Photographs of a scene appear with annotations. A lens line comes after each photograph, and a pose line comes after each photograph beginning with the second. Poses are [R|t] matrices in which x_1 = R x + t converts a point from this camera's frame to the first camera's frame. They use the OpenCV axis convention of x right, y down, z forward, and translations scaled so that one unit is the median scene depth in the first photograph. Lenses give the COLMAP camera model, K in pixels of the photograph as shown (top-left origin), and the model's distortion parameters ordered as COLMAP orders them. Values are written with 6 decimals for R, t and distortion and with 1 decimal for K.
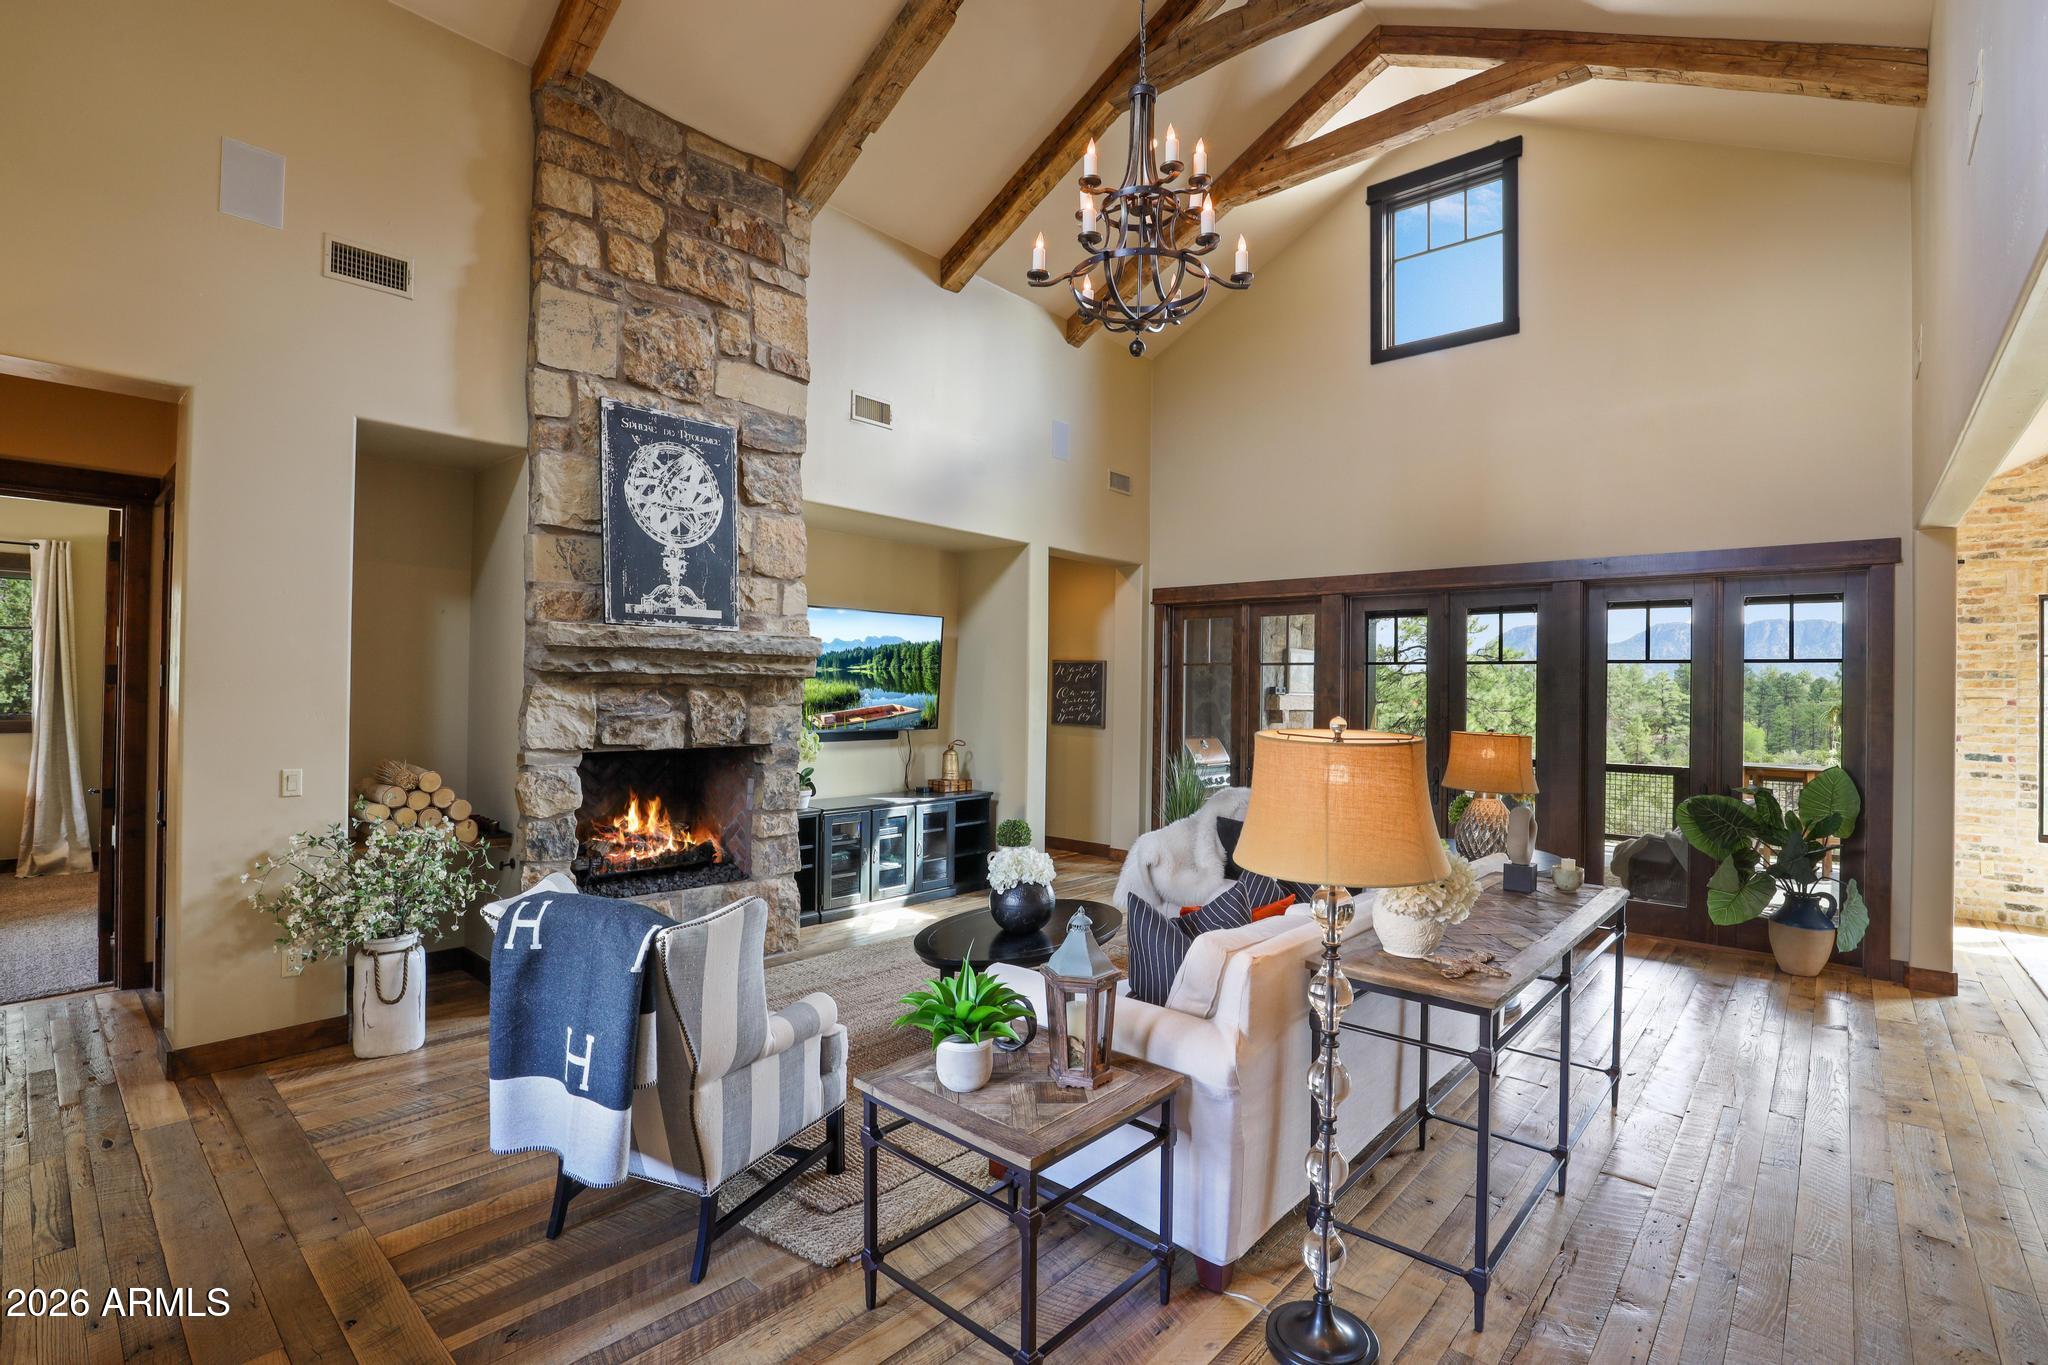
lens RADIAL K [[951.5, 0, 1017.2], [0, 951.5, 677.2], [0, 0, 1]] dist [-0.037878, 0.007839]
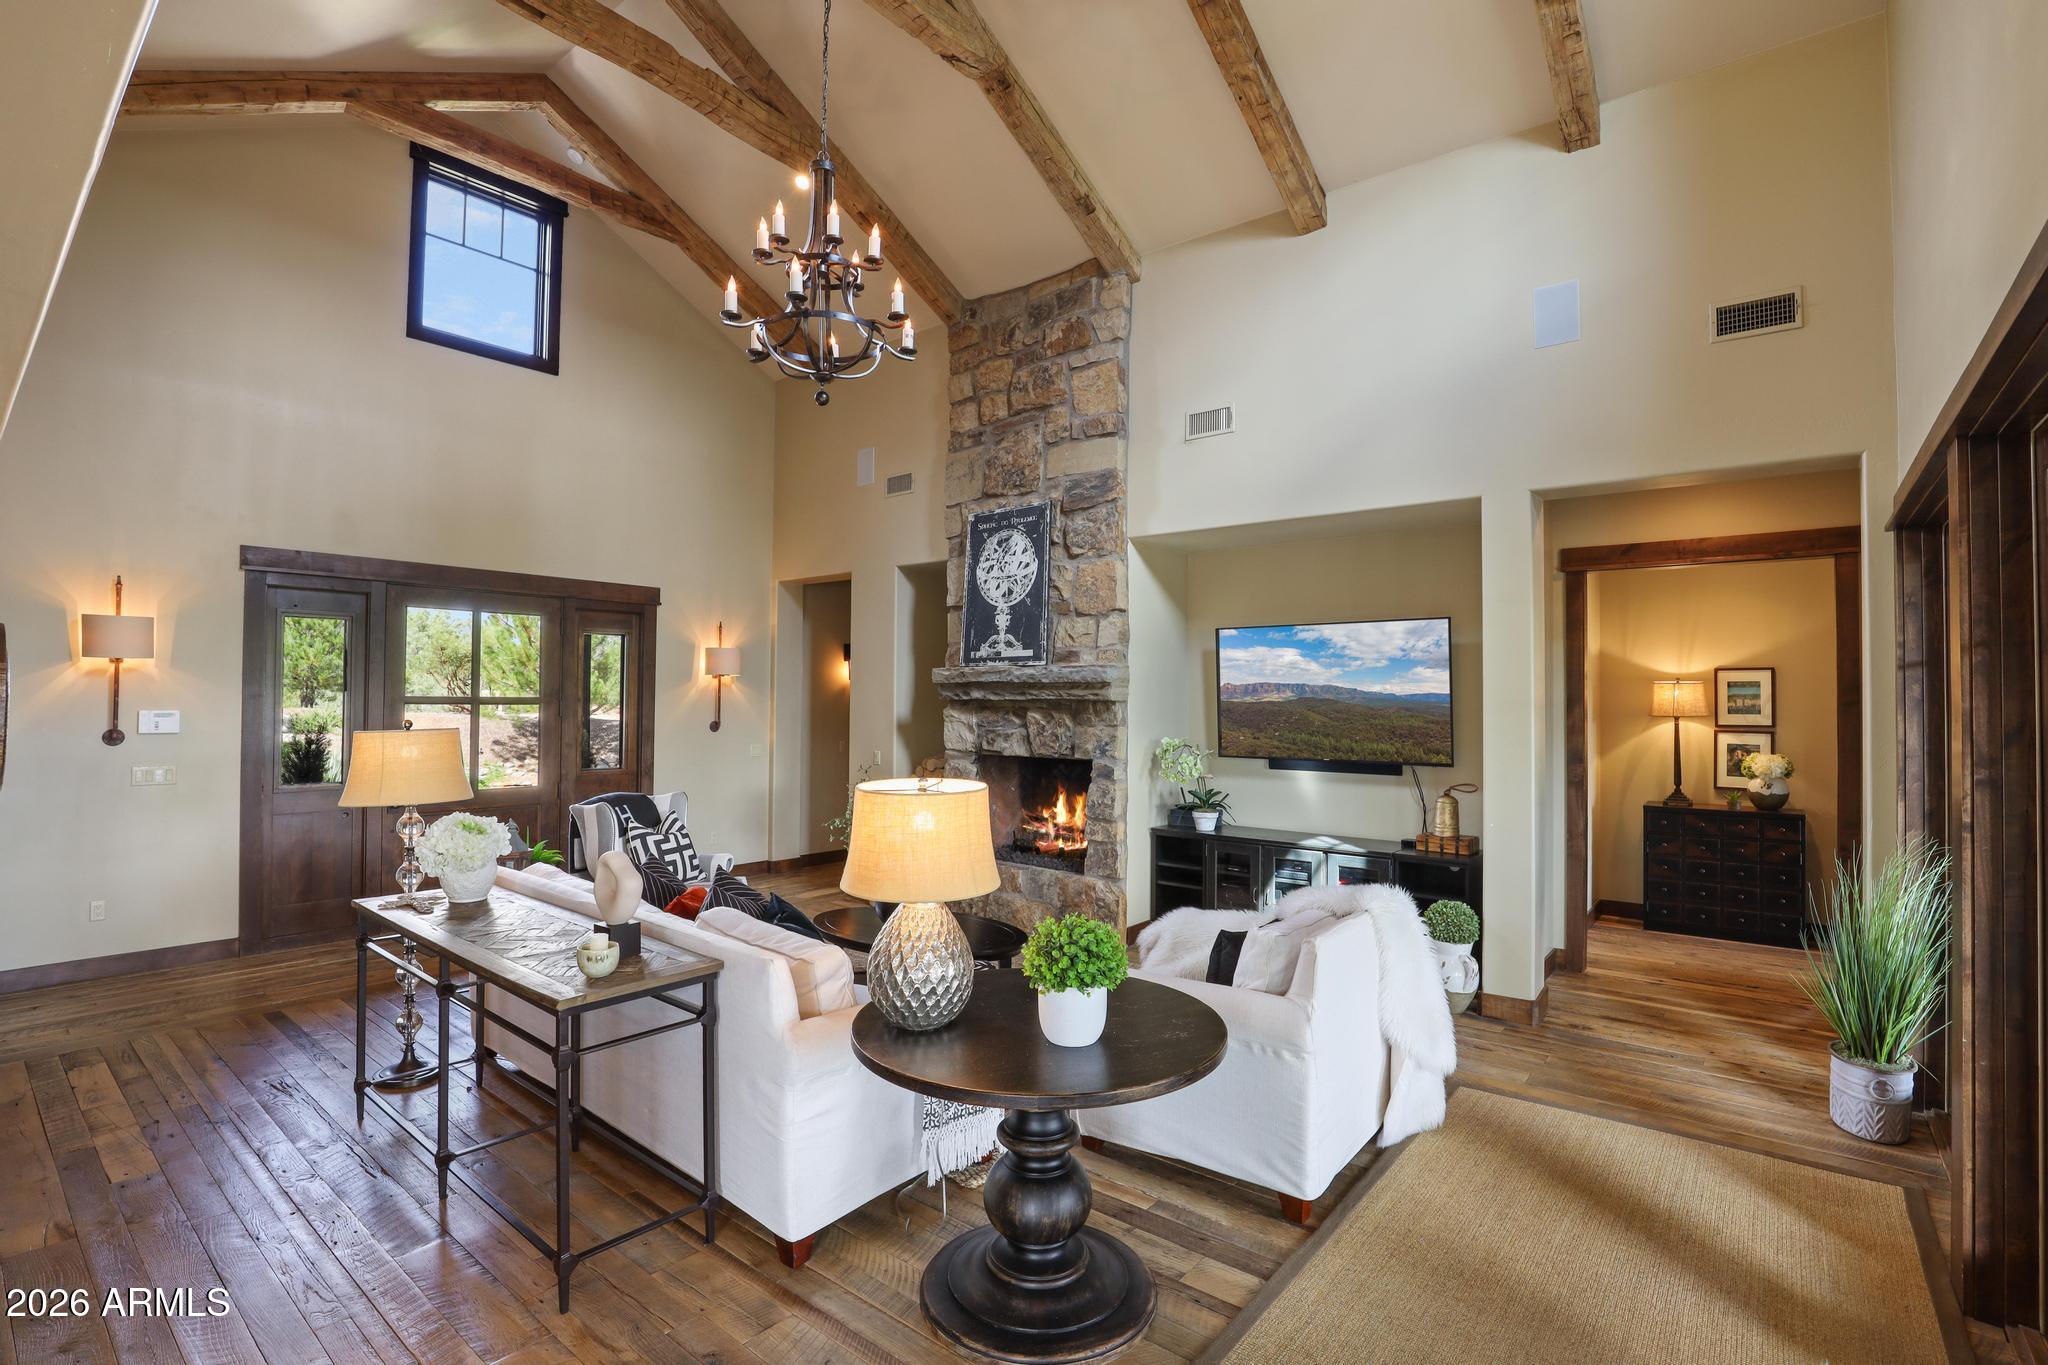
lens RADIAL K [[951.5, 0, 1024.0], [0, 951.5, 677.5], [0, 0, 1]] dist [-0.037878, 0.007839]
pose [[0.044491, -0.040334, -0.998195, 0.970546], [0.005461, 0.999180, -0.040131, 0.018796], [0.998995, -0.003666, 0.044675, 0.944257]]
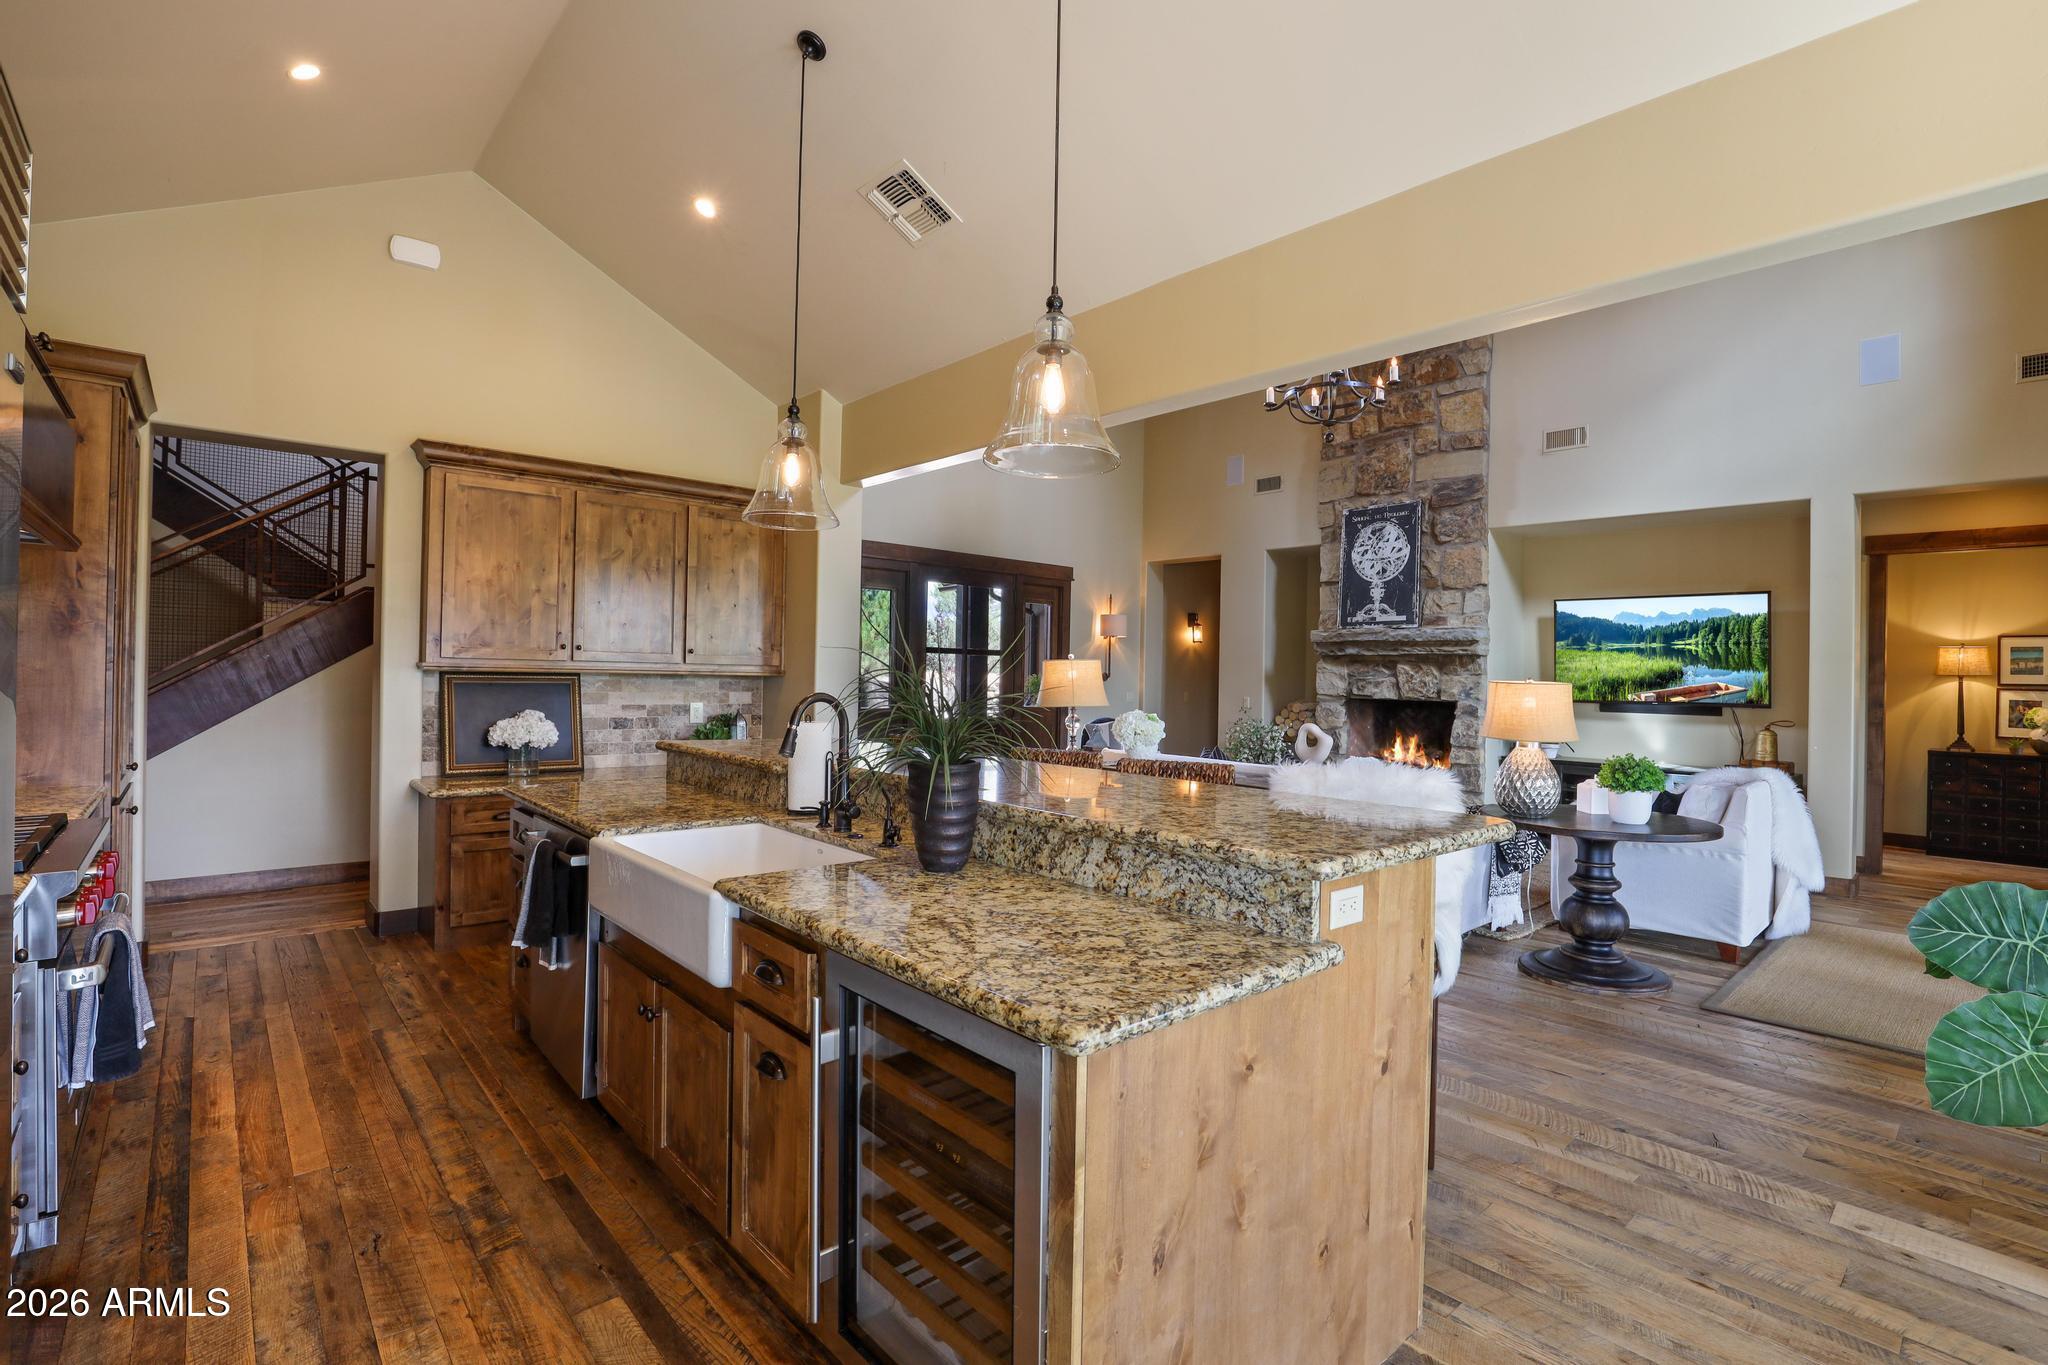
lens RADIAL K [[951.5, 0, 1025.7], [0, 951.5, 666.1], [0, 0, 1]] dist [-0.037878, 0.007839]
pose [[-0.109798, -0.028622, -0.993542, 1.395985], [-0.011461, 0.999555, -0.027529, 0.070640], [0.993888, 0.008365, -0.110077, 0.536292]]
